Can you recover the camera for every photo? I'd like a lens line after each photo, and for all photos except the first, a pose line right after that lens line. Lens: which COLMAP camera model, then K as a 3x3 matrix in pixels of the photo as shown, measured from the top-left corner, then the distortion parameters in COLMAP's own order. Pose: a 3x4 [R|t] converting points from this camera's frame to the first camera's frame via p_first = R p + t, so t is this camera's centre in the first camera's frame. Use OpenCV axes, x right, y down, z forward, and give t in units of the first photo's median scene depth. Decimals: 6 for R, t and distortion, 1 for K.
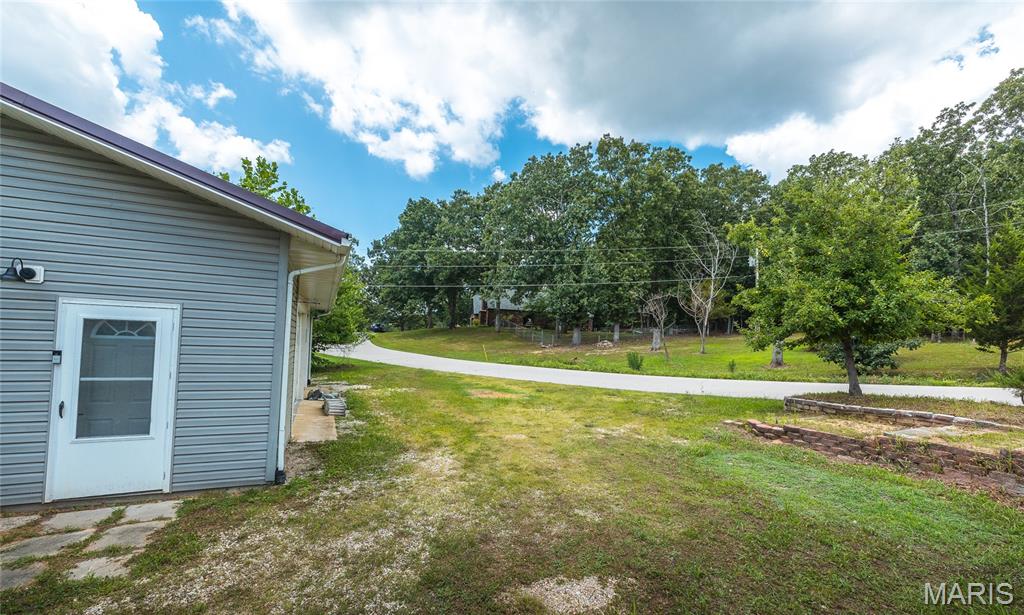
lens RADIAL K [[411.6, 0, 511.8], [0, 411.6, 334.2], [0, 0, 1]] dist [0.000018, -0.000081]
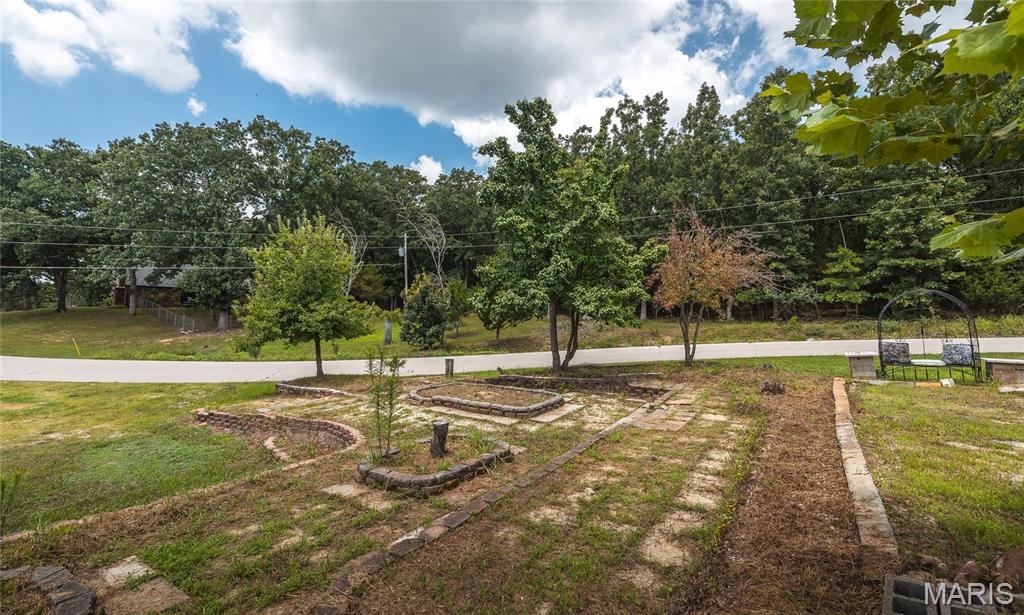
lens RADIAL K [[430.4, 0, 512.0], [0, 430.4, 307.5], [0, 0, 1]] dist [0.000070, -0.000217]
pose [[0.840633, -0.017196, 0.541332, 0.175850], [0.005895, 0.999727, 0.022602, -0.042907], [-0.541573, -0.015809, 0.840505, -0.214614]]
